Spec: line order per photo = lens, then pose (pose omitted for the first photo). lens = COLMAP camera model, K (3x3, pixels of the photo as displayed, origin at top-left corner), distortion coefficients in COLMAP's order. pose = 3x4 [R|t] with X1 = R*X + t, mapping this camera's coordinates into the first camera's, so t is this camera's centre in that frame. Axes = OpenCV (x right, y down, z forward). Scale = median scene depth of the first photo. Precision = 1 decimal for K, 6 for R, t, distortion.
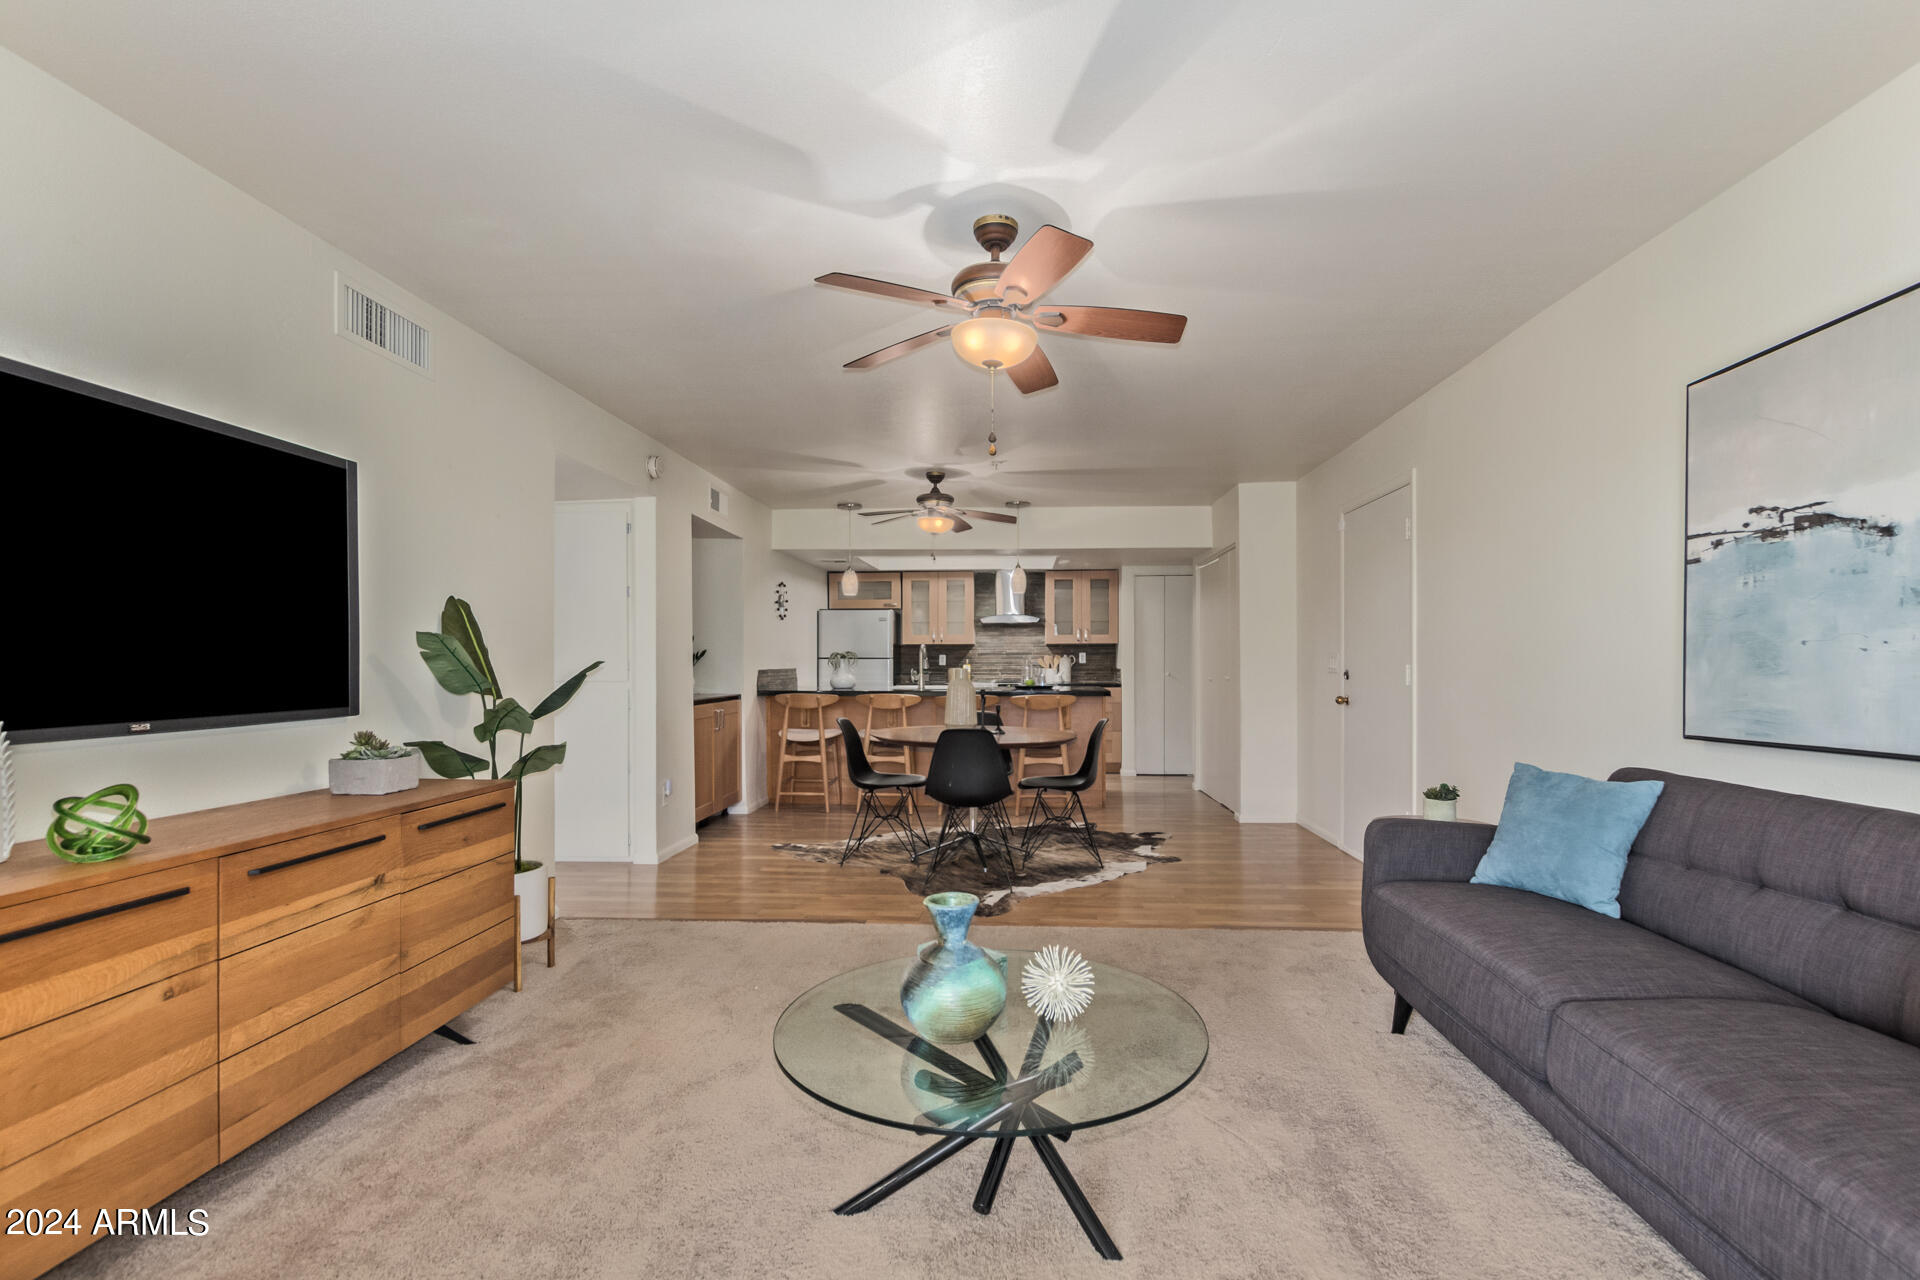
lens RADIAL K [[886.6, 0, 972.2], [0, 886.6, 671.4], [0, 0, 1]] dist [0.003089, -0.000351]
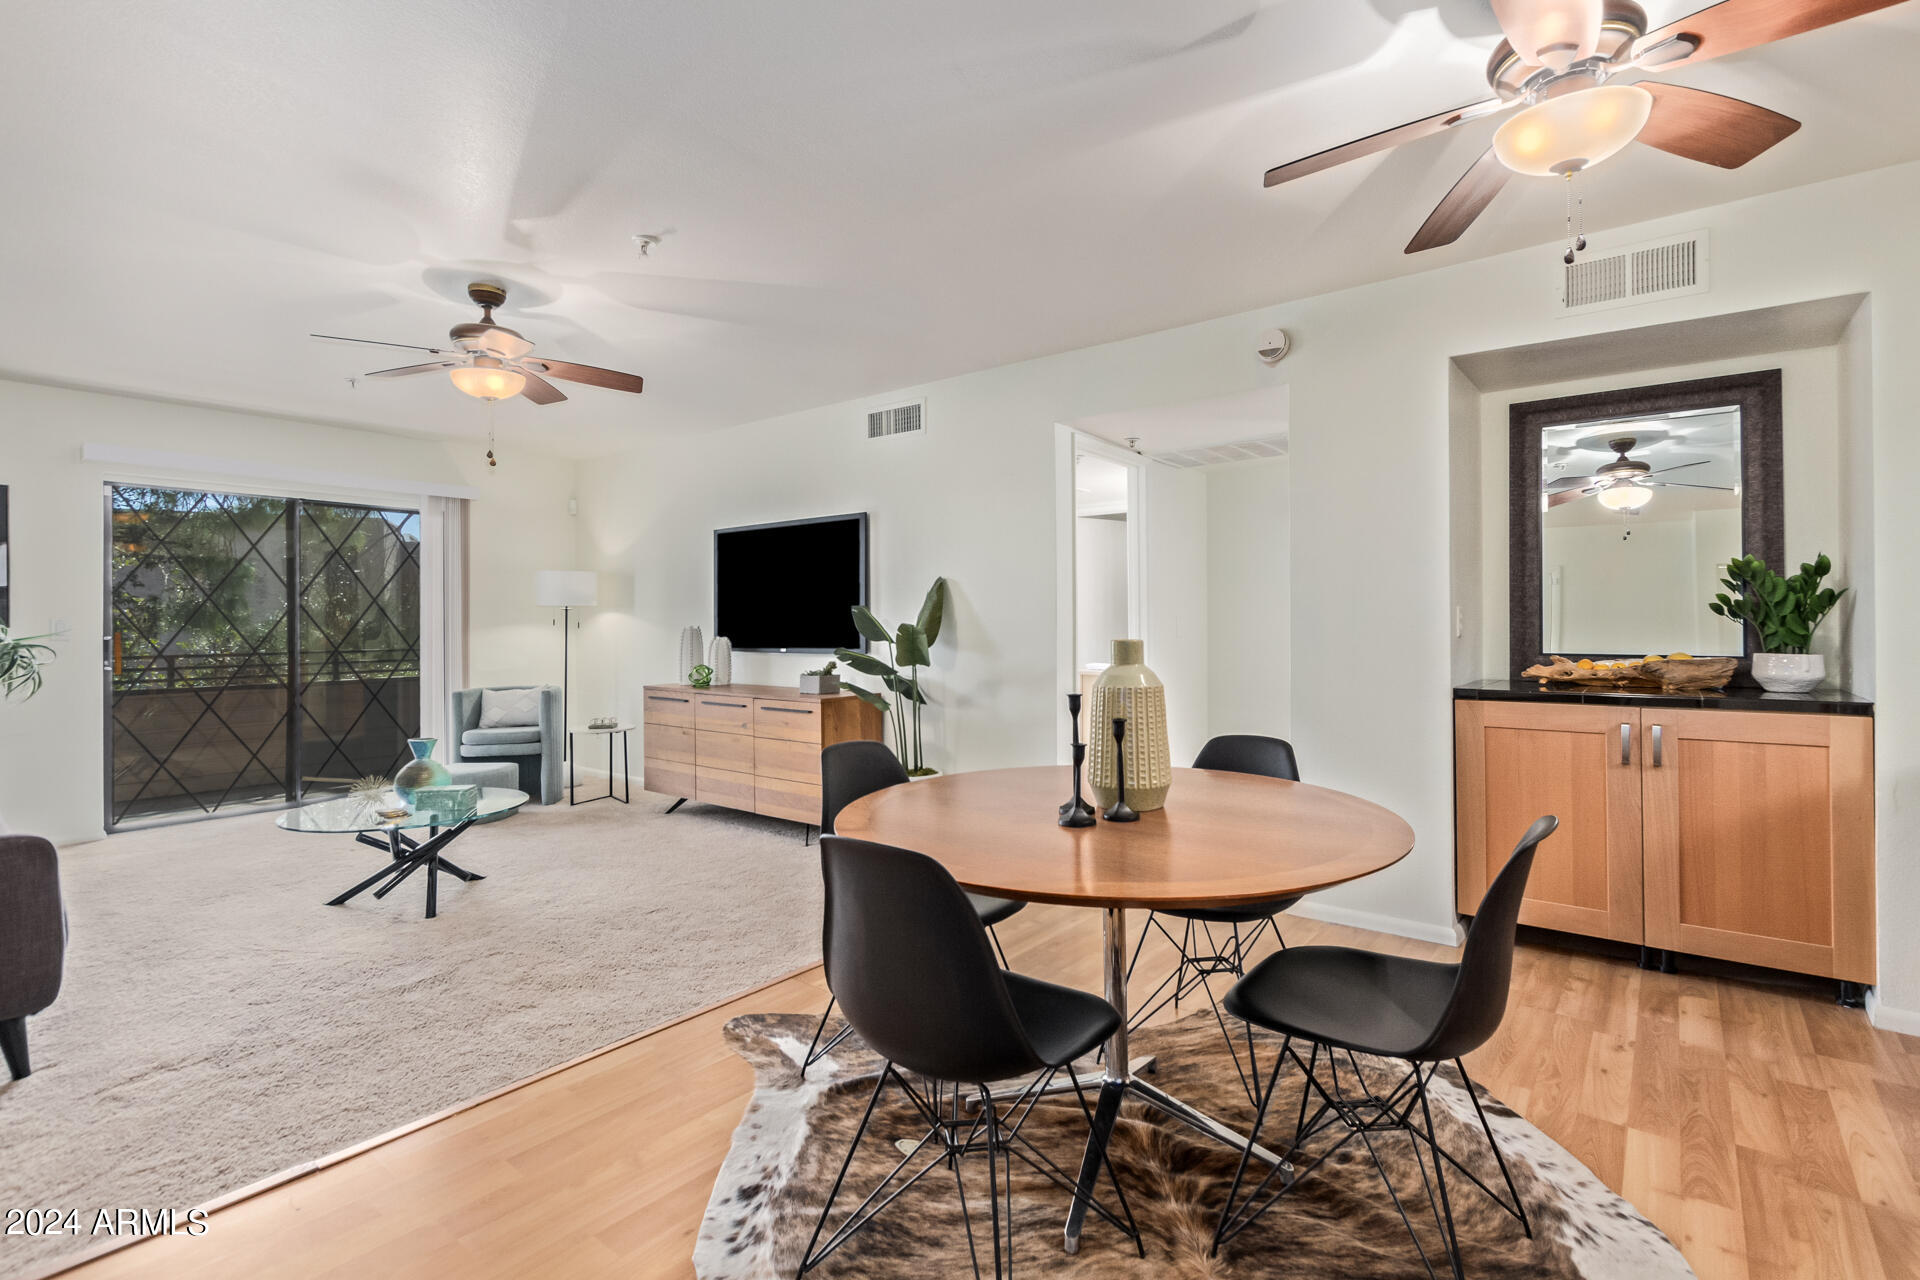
lens RADIAL K [[886.6, 0, 963.7], [0, 886.6, 619.2], [0, 0, 1]] dist [0.003089, -0.000351]
pose [[-0.571645, 0.001952, -0.820499, 0.301968], [-0.001407, 0.999993, 0.003359, -0.012236], [0.820500, 0.003074, -0.571638, 1.003195]]
